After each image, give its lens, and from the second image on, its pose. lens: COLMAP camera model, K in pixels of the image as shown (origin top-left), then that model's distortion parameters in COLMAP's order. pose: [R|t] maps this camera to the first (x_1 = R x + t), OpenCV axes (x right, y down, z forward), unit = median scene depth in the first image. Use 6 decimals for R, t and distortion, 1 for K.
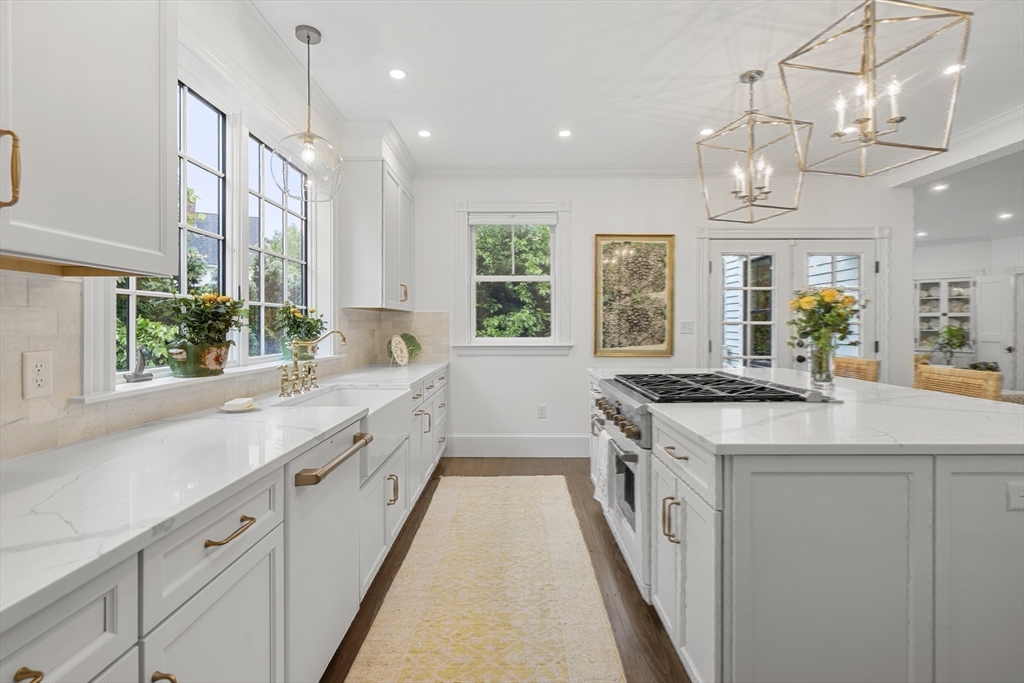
lens RADIAL K [[468.2, 0, 512.3], [0, 468.2, 331.7], [0, 0, 1]] dist [-0.001084, 0.000385]
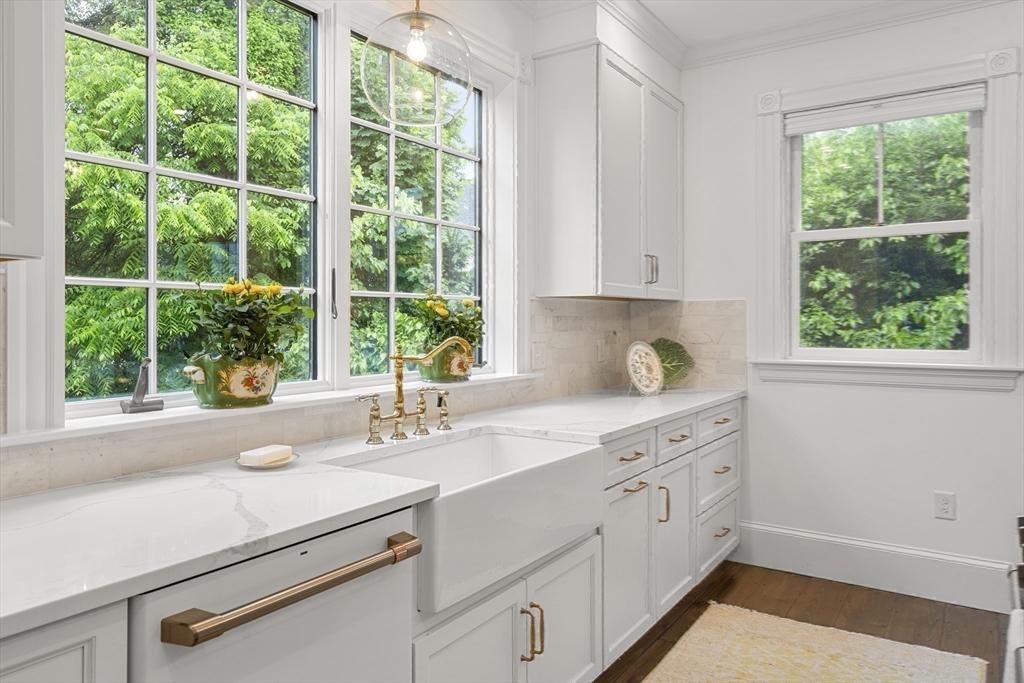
lens RADIAL K [[700.1, 0, 512.1], [0, 700.1, 325.6], [0, 0, 1]] dist [0.004393, 0.001161]
pose [[0.833425, 0.004035, -0.552618, 0.112028], [-0.006045, 0.999980, -0.001814, -0.010896], [0.552599, 0.004852, 0.833433, 0.200739]]
